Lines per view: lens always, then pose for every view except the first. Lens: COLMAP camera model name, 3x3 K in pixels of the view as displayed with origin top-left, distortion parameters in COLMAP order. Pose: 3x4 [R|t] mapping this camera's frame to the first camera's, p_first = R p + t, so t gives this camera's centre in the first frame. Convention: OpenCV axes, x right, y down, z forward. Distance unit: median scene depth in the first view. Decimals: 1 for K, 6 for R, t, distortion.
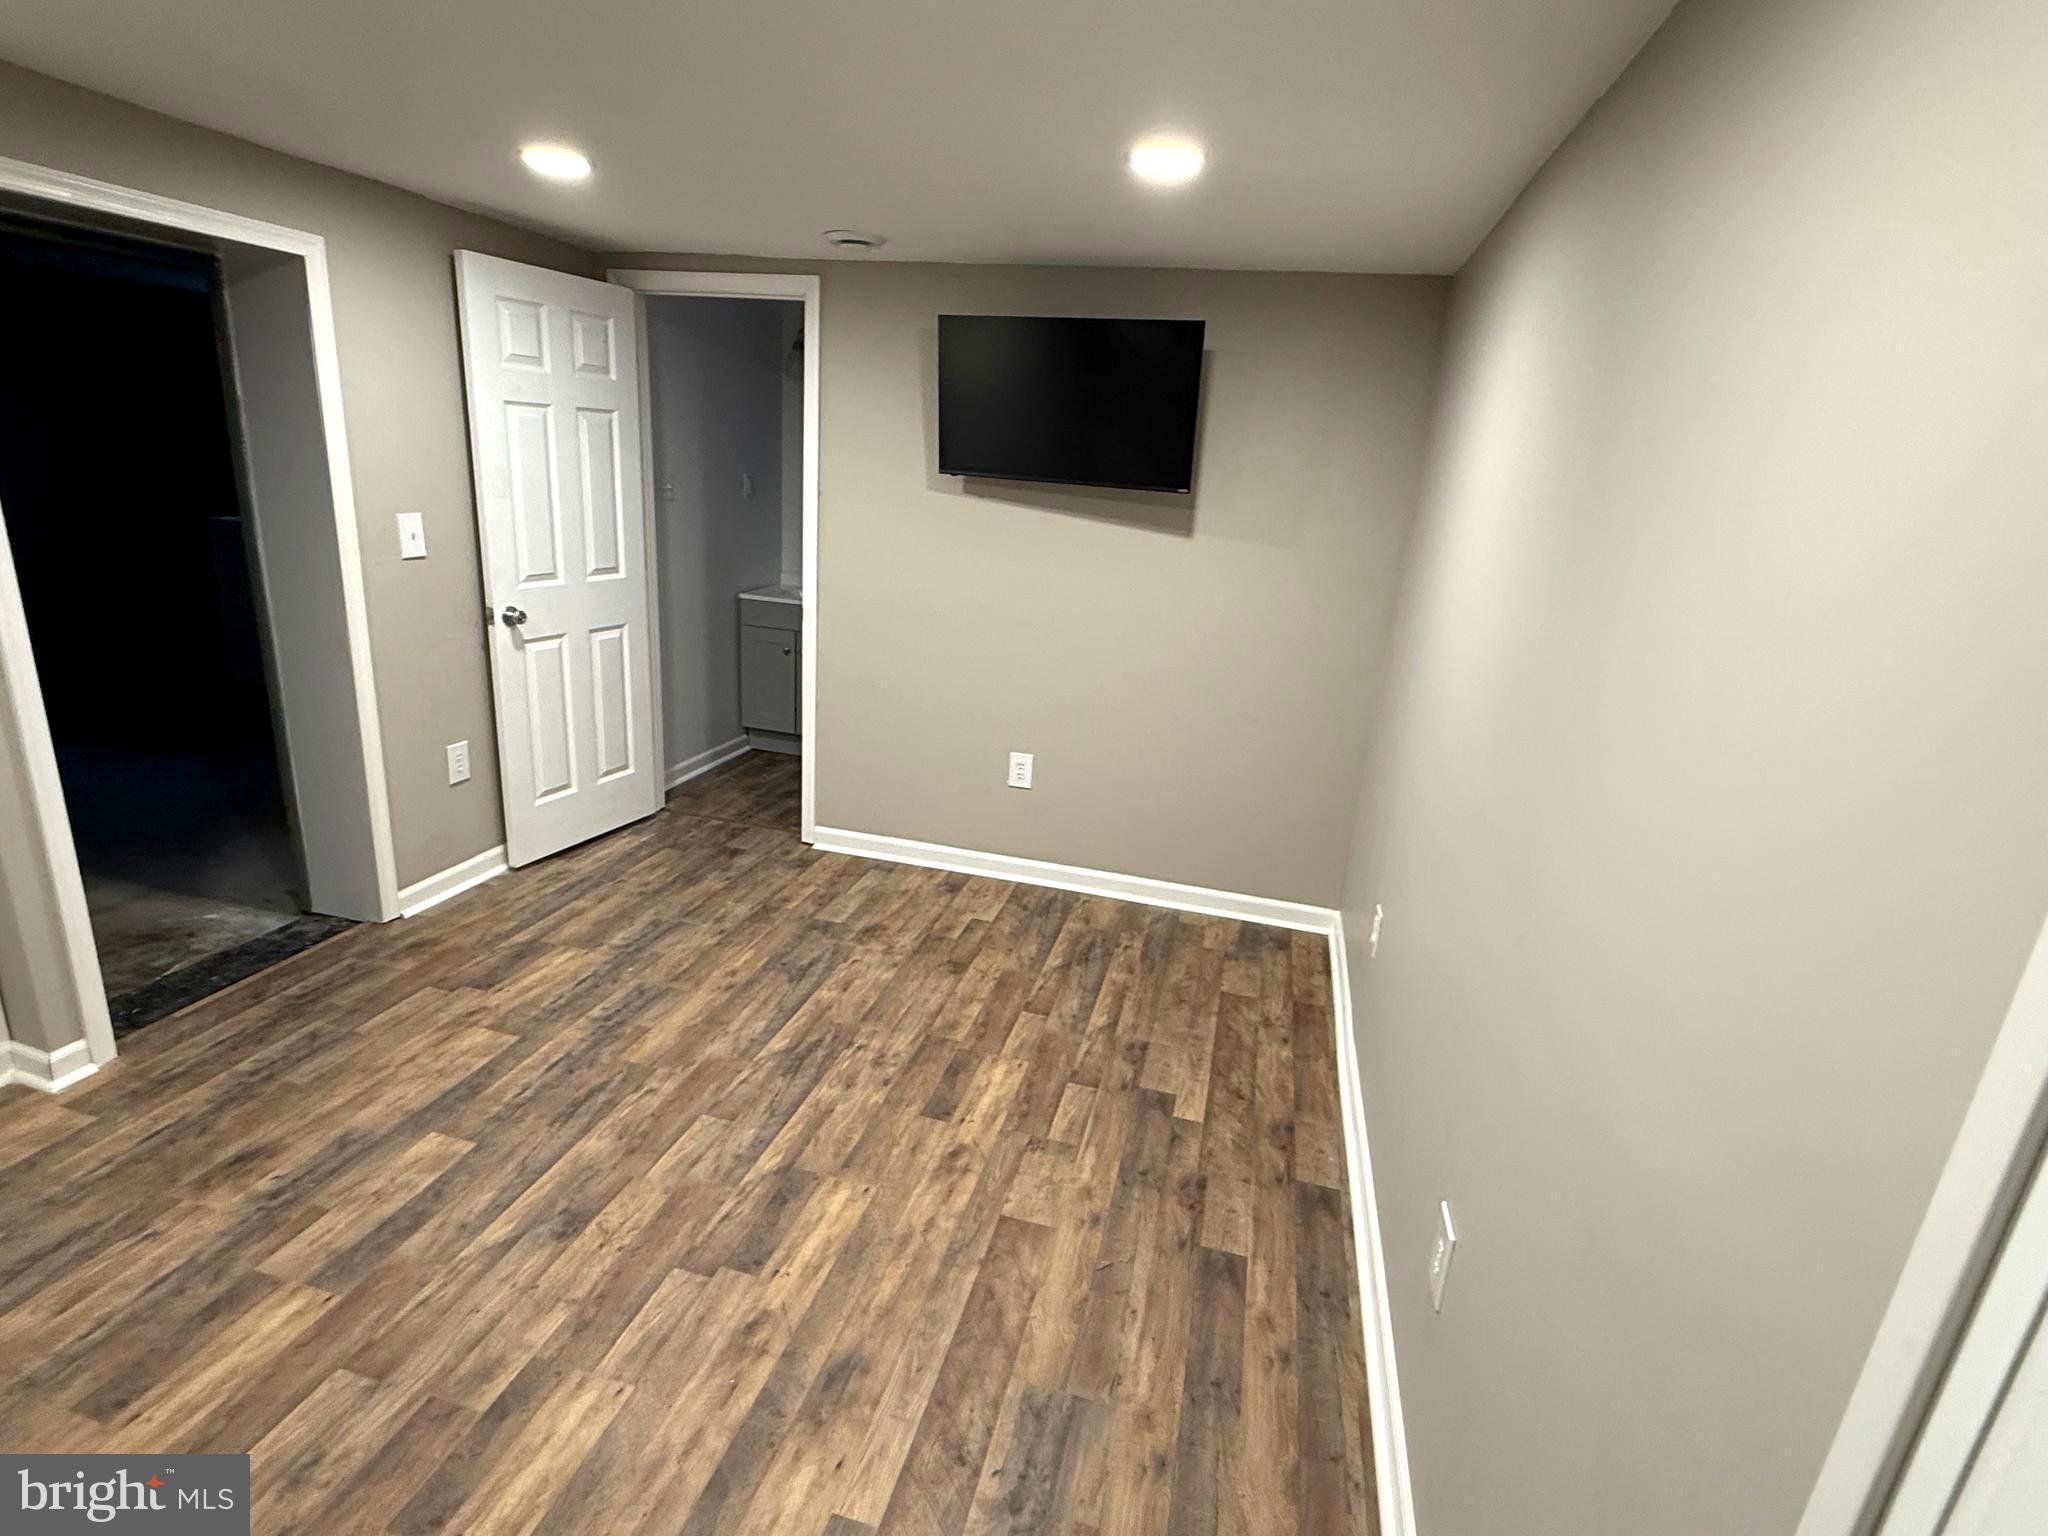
lens RADIAL K [[1016.0, 0, 1017.7], [0, 1016.0, 768.6], [0, 0, 1]] dist [-0.000563, -0.000828]
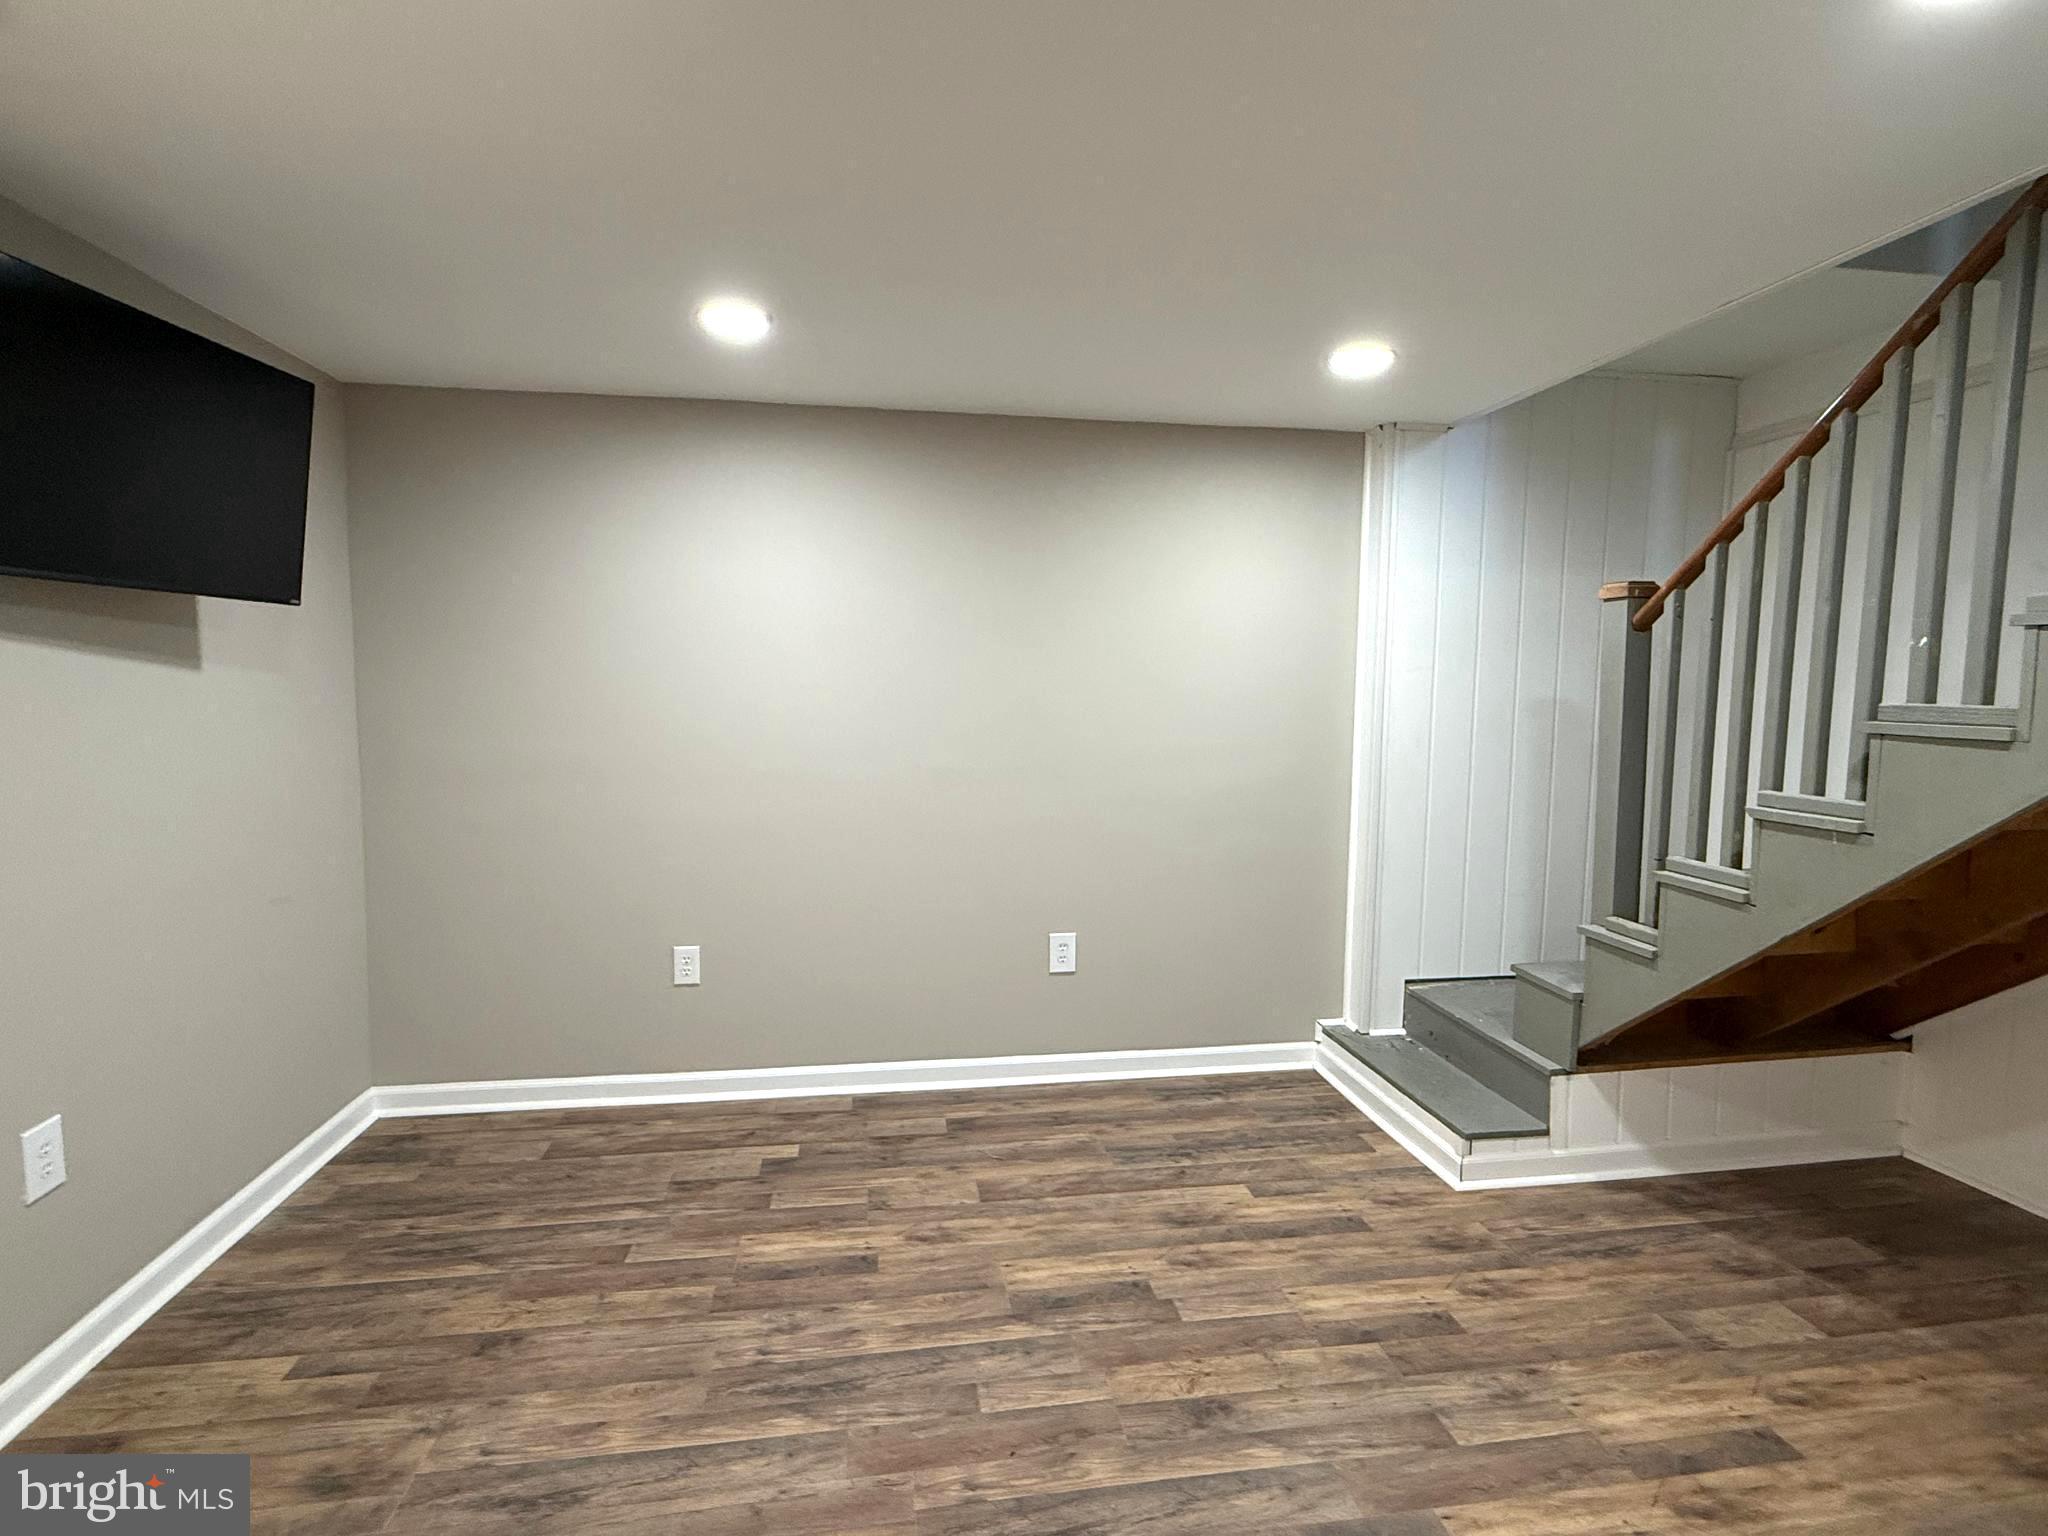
lens RADIAL K [[1016.0, 0, 1017.7], [0, 1016.0, 768.6], [0, 0, 1]] dist [-0.000563, -0.000828]
pose [[-0.382085, -0.150863, 0.911730, -1.038728], [0.236828, 0.937653, 0.254402, -0.328961], [-0.893266, 0.313126, -0.322535, 1.182995]]
